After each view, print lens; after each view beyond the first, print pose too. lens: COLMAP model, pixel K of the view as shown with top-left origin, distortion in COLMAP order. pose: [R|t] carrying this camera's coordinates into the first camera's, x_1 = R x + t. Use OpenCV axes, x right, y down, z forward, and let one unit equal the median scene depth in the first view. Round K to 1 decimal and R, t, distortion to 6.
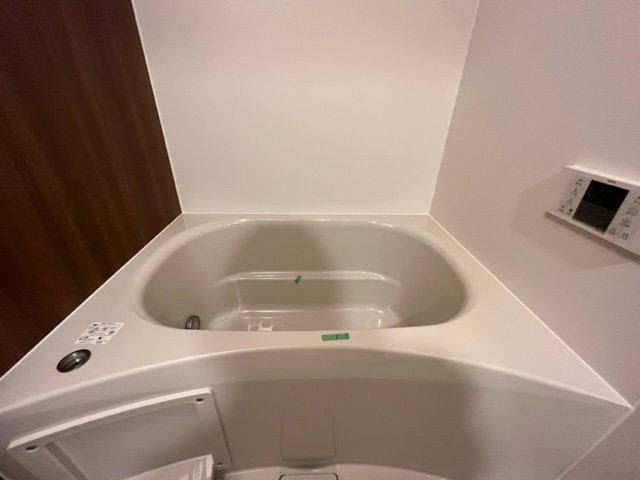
lens RADIAL K [[258.4, 0, 319.2], [0, 258.4, 239.0], [0, 0, 1]] dist [-0.000019, -0.000077]
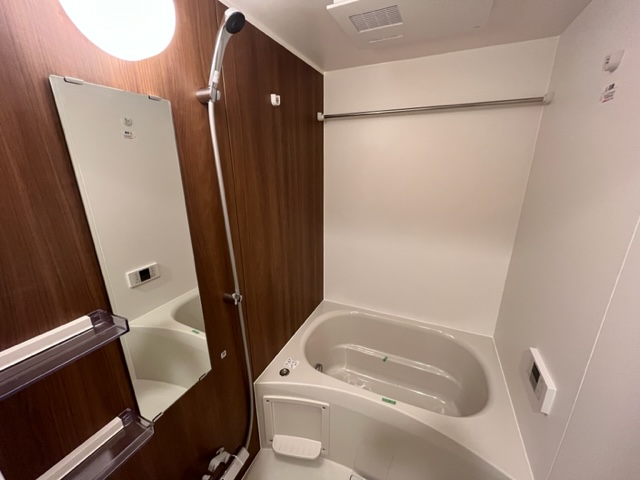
lens RADIAL K [[258.4, 0, 318.7], [0, 258.4, 240.0], [0, 0, 1]] dist [-0.000019, -0.000077]
pose [[0.892175, 0.100418, -0.440387, 0.178211], [-0.184144, 0.971136, -0.151613, -0.234785], [0.412451, 0.216359, 0.884914, -0.688113]]
